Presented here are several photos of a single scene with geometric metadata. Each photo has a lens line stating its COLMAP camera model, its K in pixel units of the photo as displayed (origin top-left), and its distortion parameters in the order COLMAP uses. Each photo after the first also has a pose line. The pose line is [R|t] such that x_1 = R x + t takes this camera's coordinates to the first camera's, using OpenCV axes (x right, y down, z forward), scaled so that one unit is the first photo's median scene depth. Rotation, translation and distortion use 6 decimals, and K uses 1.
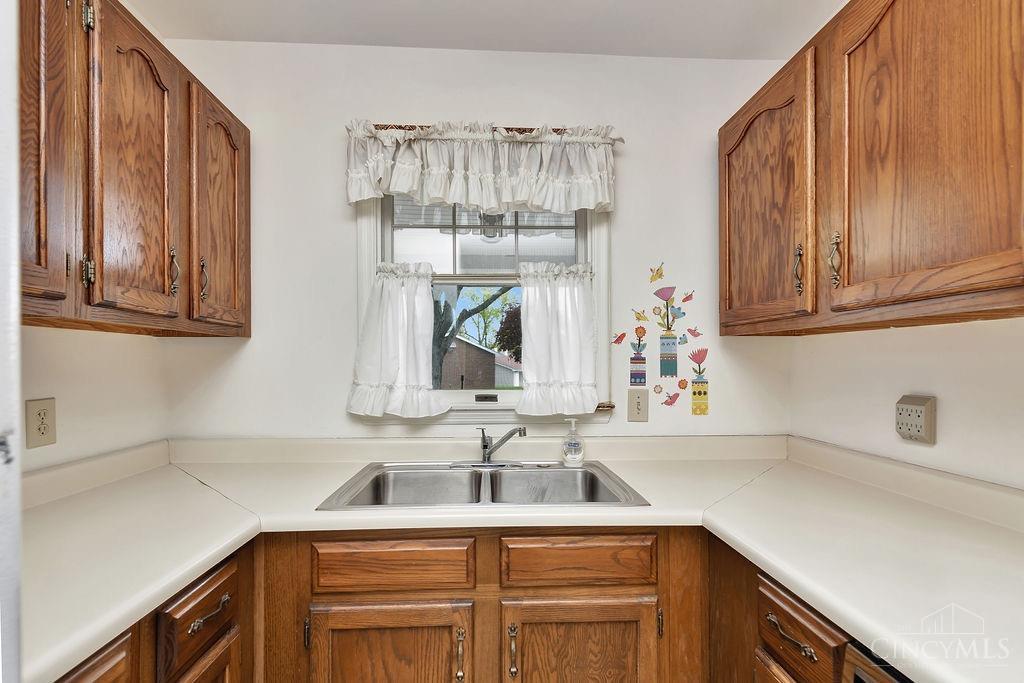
lens RADIAL K [[450.9, 0, 502.9], [0, 450.9, 360.0], [0, 0, 1]] dist [0.000563, 0.000313]
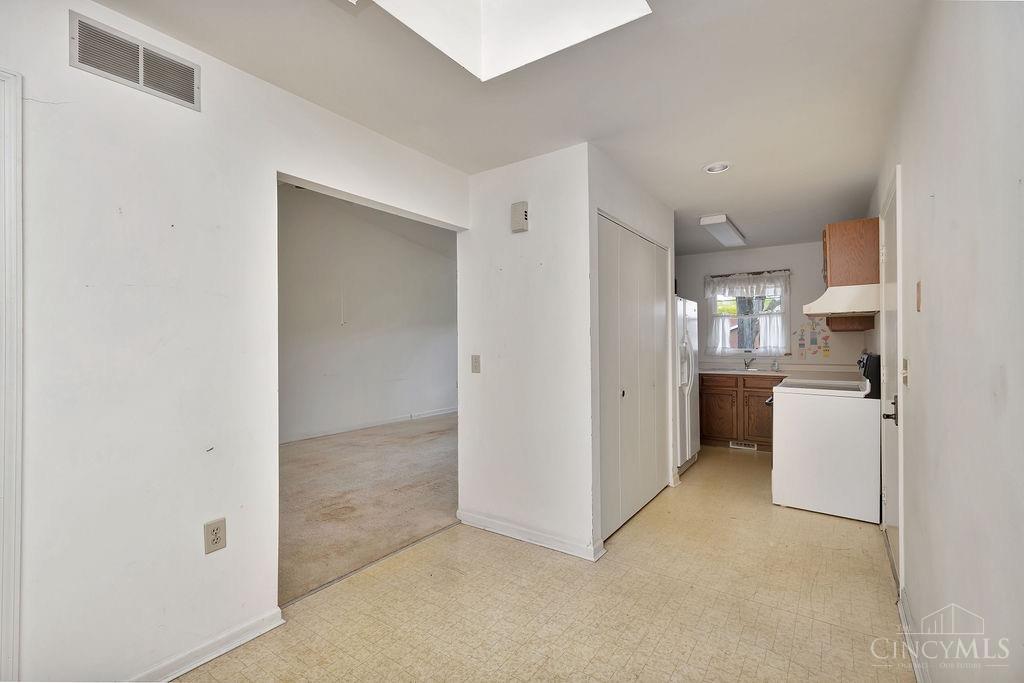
lens RADIAL K [[450.9, 0, 508.5], [0, 450.9, 338.9], [0, 0, 1]] dist [0.000563, 0.000313]
pose [[0.783572, -0.009043, -0.621235, 0.672297], [0.006564, 0.999959, -0.006277, 0.001159], [0.621266, 0.000841, 0.783599, -2.825114]]
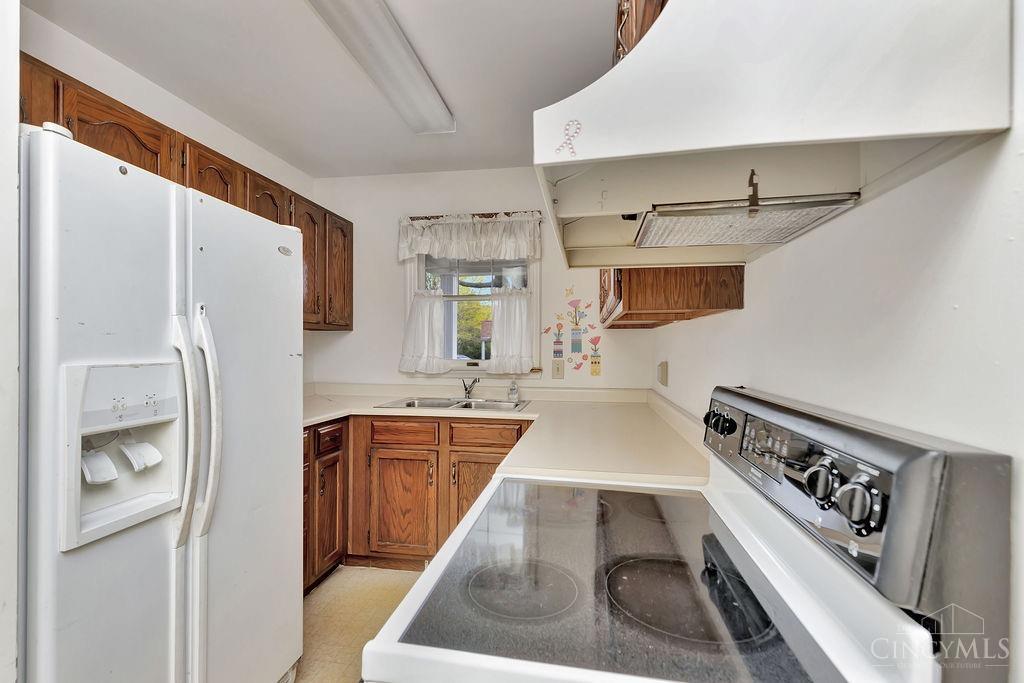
lens RADIAL K [[450.9, 0, 510.2], [0, 450.9, 343.9], [0, 0, 1]] dist [0.000563, 0.000313]
pose [[0.976935, 0.002524, -0.213521, 0.502030], [-0.002878, 0.999995, -0.001347, 0.007238], [0.213517, 0.001930, 0.976937, -0.728650]]
